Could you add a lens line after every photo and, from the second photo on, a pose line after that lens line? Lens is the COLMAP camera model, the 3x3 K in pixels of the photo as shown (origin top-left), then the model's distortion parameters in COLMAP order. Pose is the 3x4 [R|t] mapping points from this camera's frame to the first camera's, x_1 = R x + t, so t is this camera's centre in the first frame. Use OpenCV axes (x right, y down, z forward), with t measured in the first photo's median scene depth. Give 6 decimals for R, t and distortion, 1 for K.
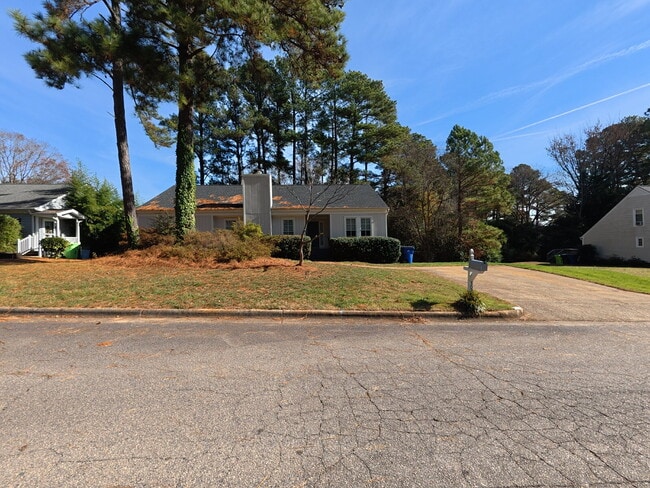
lens RADIAL K [[279.4, 0, 325.5], [0, 279.4, 241.5], [0, 0, 1]] dist [-0.002028, -0.000299]
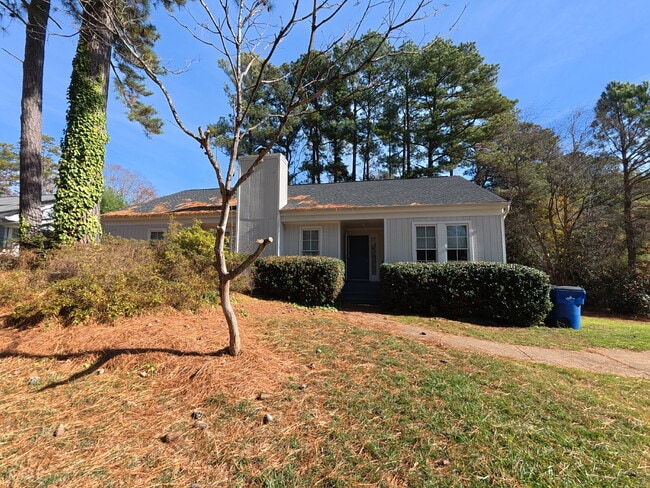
lens RADIAL K [[279.4, 0, 325.5], [0, 279.4, 241.5], [0, 0, 1]] dist [-0.002028, -0.000299]
pose [[0.962446, 0.002037, -0.271465, 0.052869], [-0.026203, 0.996000, -0.085427, -0.005467], [0.270205, 0.089332, 0.958649, 0.458136]]
